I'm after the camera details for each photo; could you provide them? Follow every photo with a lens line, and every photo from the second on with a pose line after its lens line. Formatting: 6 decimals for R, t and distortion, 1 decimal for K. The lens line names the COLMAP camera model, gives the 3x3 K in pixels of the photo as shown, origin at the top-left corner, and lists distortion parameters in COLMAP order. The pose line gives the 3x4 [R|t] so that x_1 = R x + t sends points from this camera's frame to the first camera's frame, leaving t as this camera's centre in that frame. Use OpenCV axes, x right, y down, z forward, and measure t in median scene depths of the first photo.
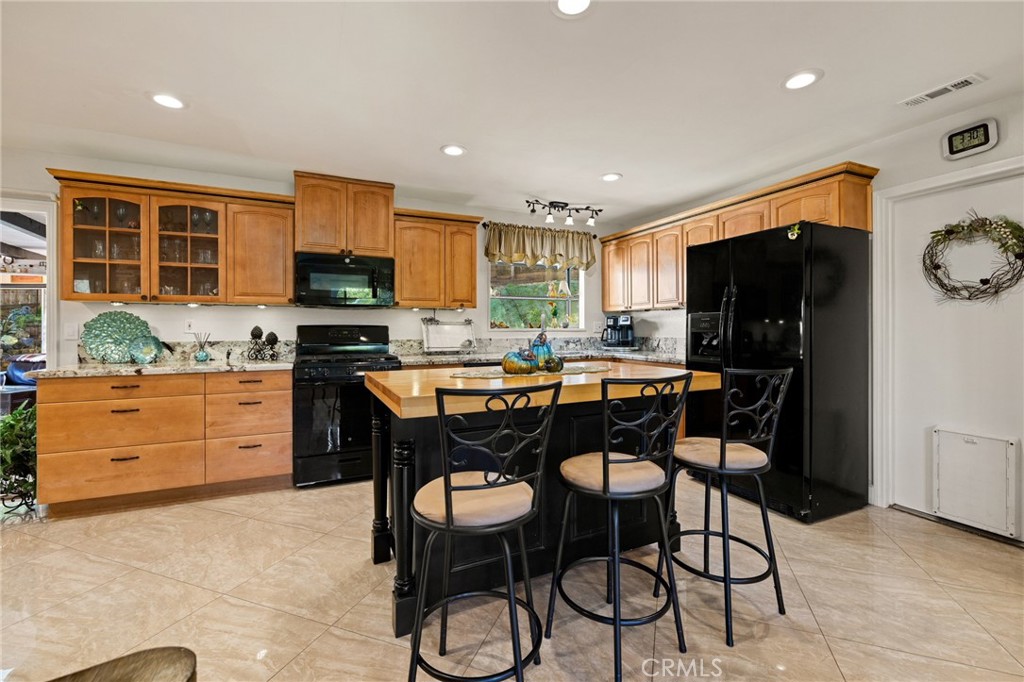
lens RADIAL K [[430.4, 0, 514.3], [0, 430.4, 326.7], [0, 0, 1]] dist [-0.002336, 0.000081]
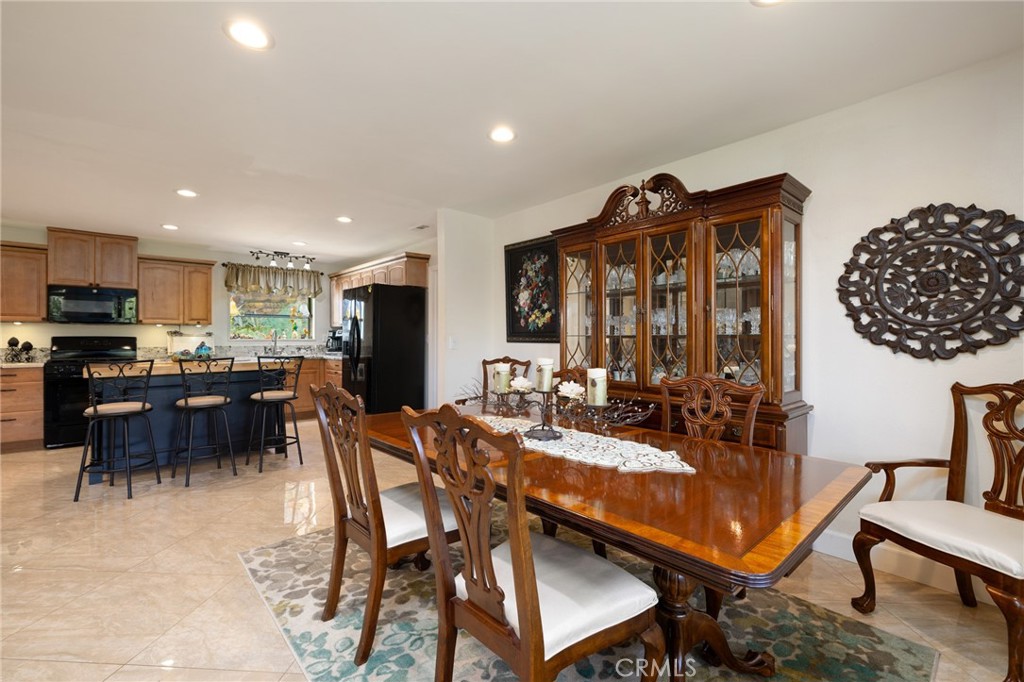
lens RADIAL K [[430.4, 0, 506.5], [0, 430.4, 338.1], [0, 0, 1]] dist [-0.002336, 0.000081]
pose [[0.957185, 0.000735, 0.289477, 0.564994], [-0.001963, 0.999990, 0.003951, -0.007159], [-0.289471, -0.004350, 0.957177, -0.846392]]
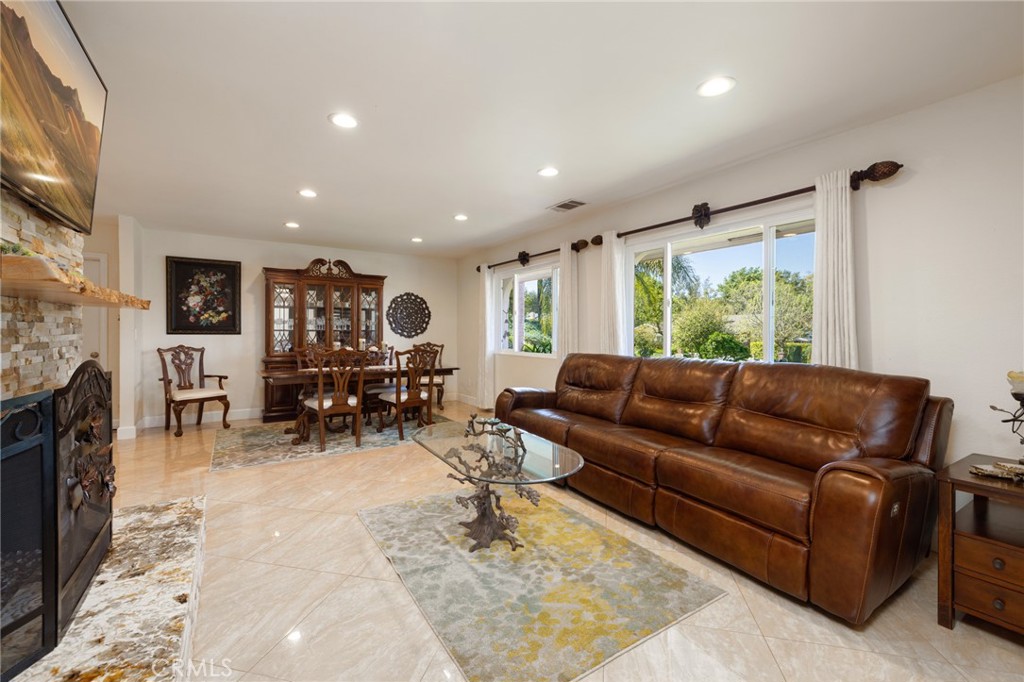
lens RADIAL K [[430.4, 0, 511.7], [0, 430.4, 334.8], [0, 0, 1]] dist [-0.002336, 0.000081]
pose [[-0.133114, -0.003244, 0.991095, -0.894488], [-0.005341, 0.999982, 0.002555, 0.001579], [-0.991086, -0.004954, -0.133129, -0.635946]]
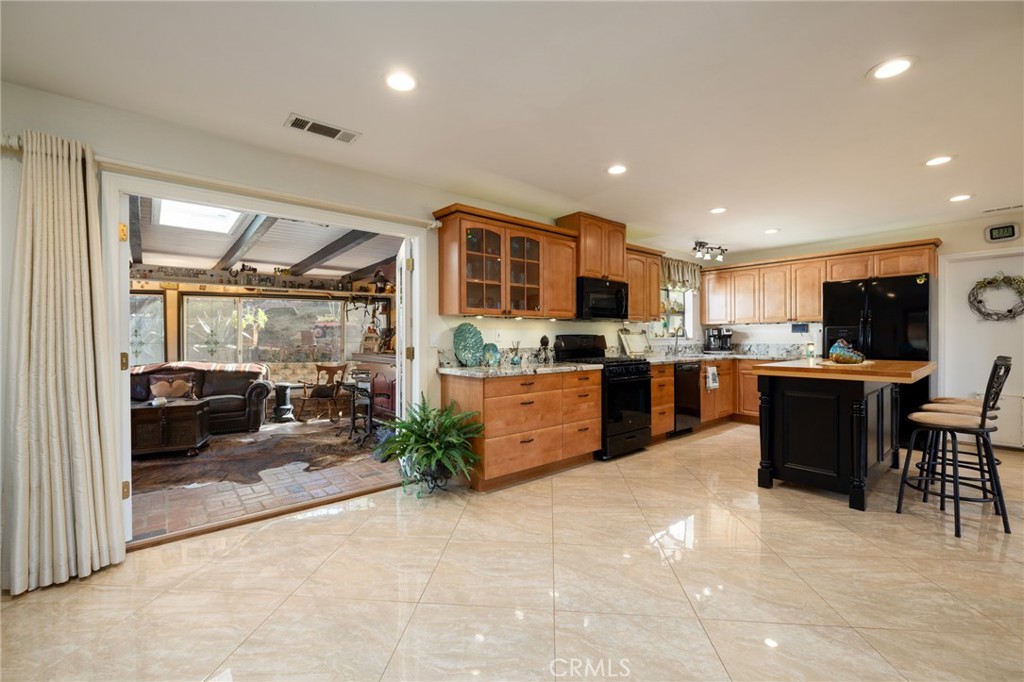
lens RADIAL K [[430.4, 0, 506.8], [0, 430.4, 339.2], [0, 0, 1]] dist [-0.002336, 0.000081]
pose [[0.966964, -0.002049, 0.254907, -1.117948], [0.000359, 0.999978, 0.006678, 0.001178], [-0.254915, -0.006366, 0.966943, -0.173908]]
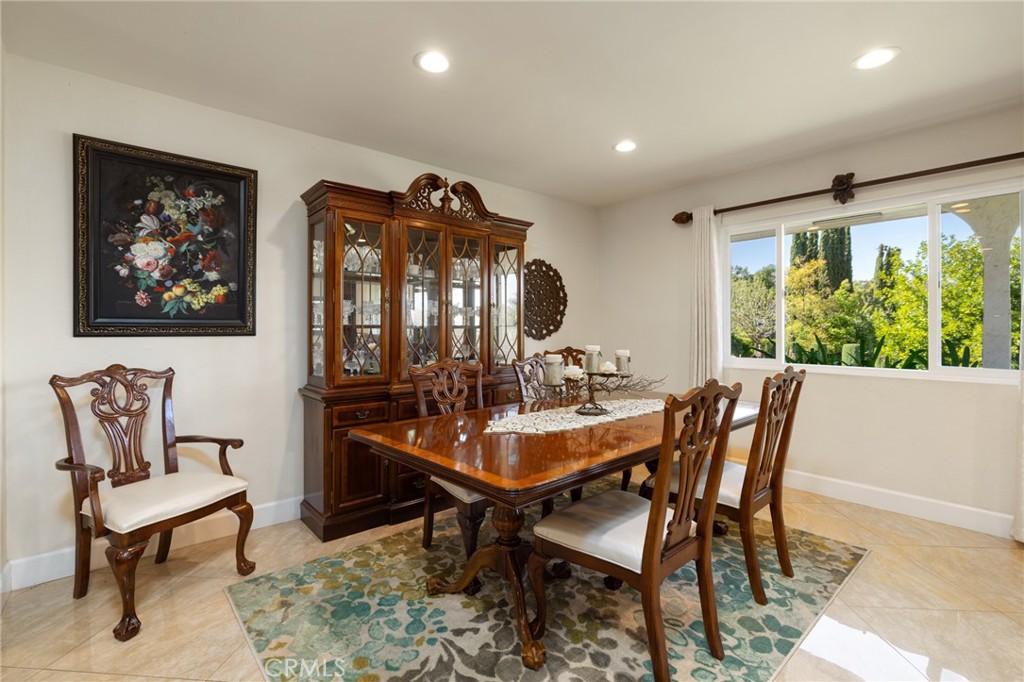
lens RADIAL K [[453.9, 0, 515.0], [0, 453.9, 327.7], [0, 0, 1]] dist [-0.008779, -0.000287]
pose [[-0.278075, 0.004970, 0.960546, 0.119779], [-0.002212, 0.999981, -0.005815, -0.000375], [-0.960557, -0.003742, -0.278059, 0.031288]]
